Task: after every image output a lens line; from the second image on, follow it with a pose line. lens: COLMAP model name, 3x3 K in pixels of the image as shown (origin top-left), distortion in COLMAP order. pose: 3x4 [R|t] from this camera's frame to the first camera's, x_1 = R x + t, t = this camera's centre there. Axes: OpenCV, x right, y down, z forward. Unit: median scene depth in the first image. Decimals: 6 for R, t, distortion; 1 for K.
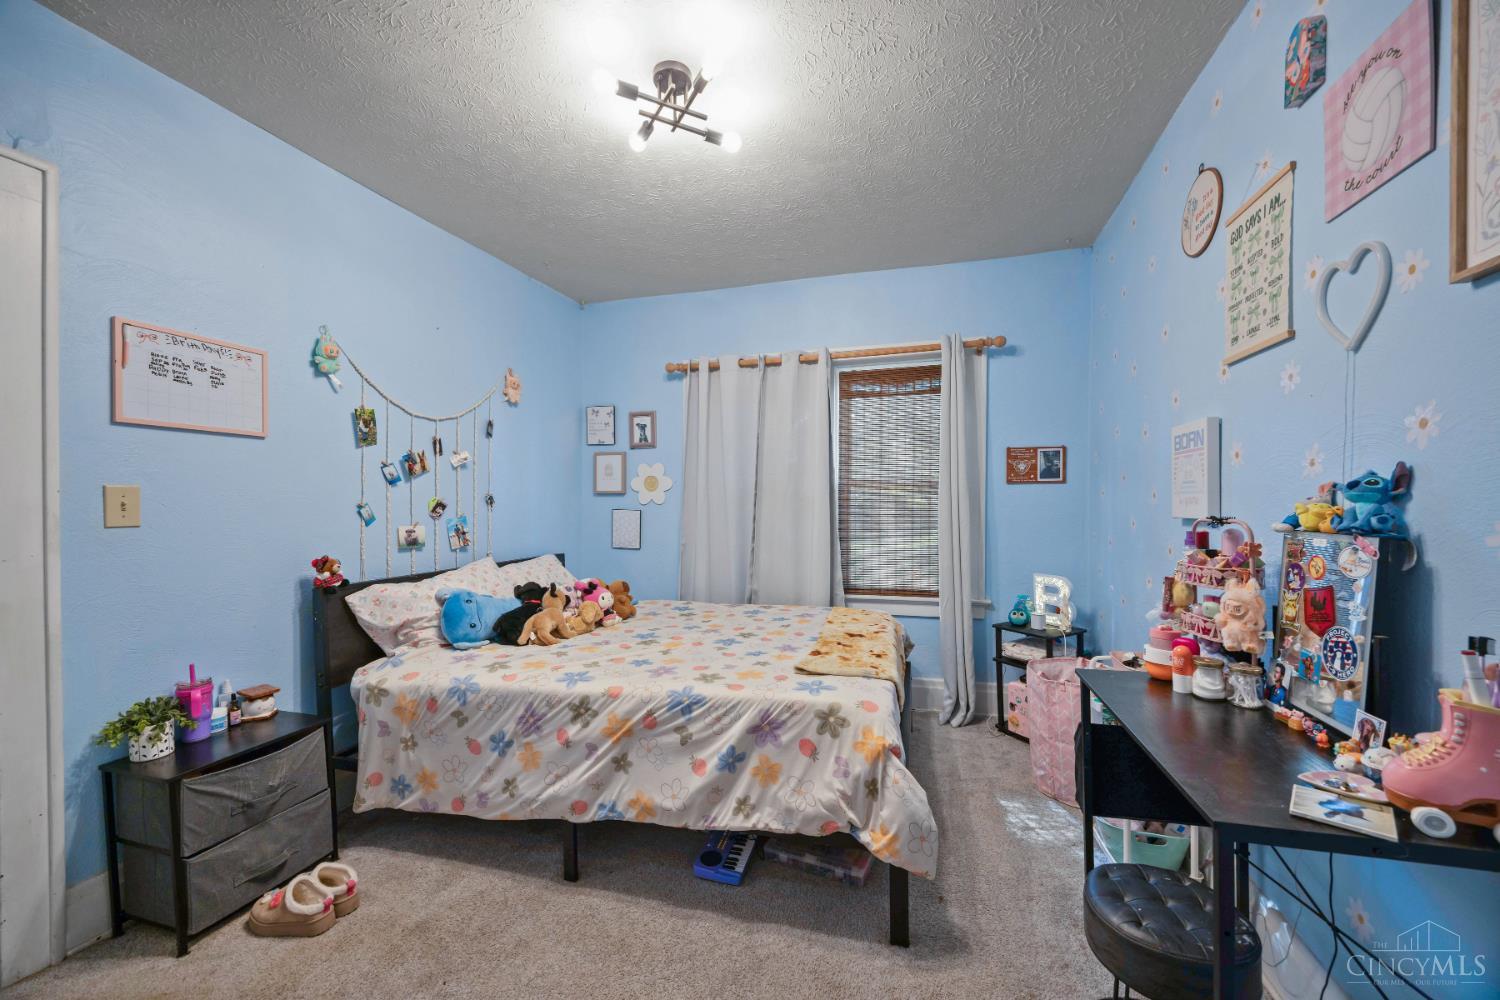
lens RADIAL K [[567.8, 0, 756.0], [0, 567.8, 504.3], [0, 0, 1]] dist [-0.006697, 0.000016]
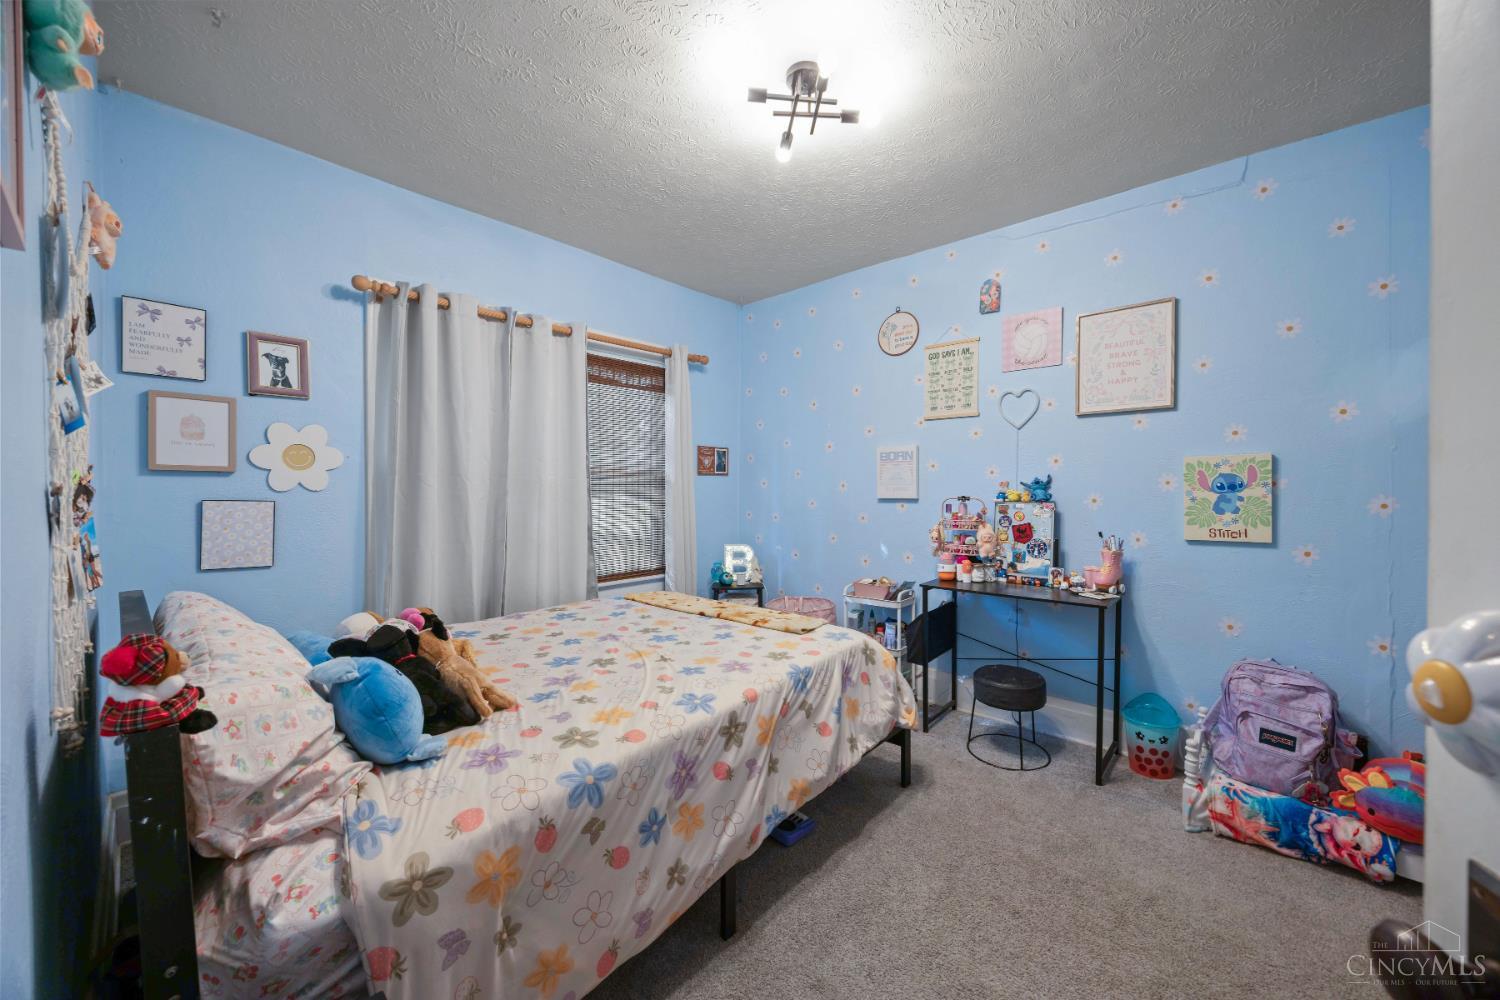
lens RADIAL K [[567.8, 0, 752.4], [0, 567.8, 496.5], [0, 0, 1]] dist [-0.006697, 0.000016]
pose [[0.435999, -0.006214, 0.899926, -1.017329], [0.001476, 0.999980, 0.006190, 0.005843], [-0.899946, -0.001370, 0.436000, 0.575297]]
